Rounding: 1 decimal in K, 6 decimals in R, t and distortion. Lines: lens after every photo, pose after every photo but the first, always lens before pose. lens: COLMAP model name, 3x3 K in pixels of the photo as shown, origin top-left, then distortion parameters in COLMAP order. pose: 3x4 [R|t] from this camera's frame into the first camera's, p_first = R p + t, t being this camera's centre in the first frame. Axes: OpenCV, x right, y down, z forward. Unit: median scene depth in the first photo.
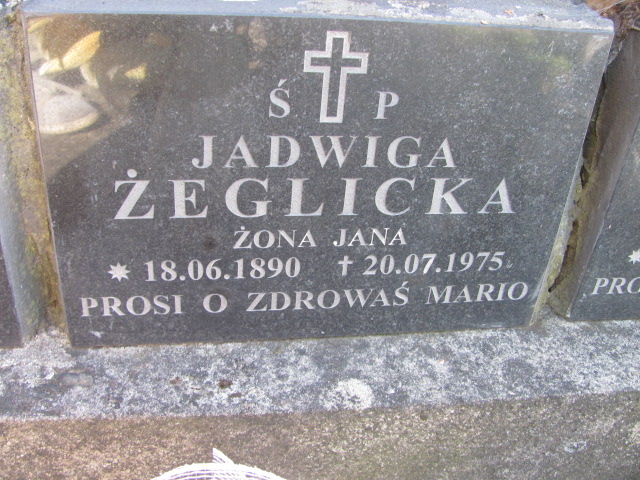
lens RADIAL K [[679.2, 0, 320.0], [0, 679.2, 240.0], [0, 0, 1]] dist [-0.048511, -0.003799]
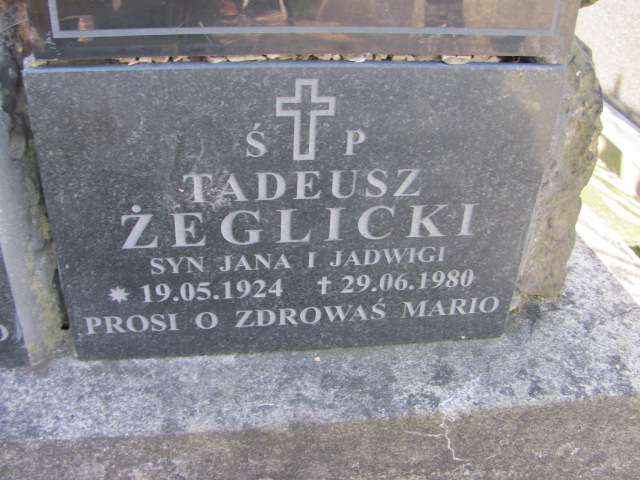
lens RADIAL K [[587.6, 0, 319.8], [0, 587.6, 250.9], [0, 0, 1]] dist [-0.038377, 0.004338]
pose [[0.997551, -0.022800, -0.066127, 0.101605], [0.021653, 0.999603, -0.018016, -0.002022], [0.066512, 0.016540, 0.997649, 0.023762]]
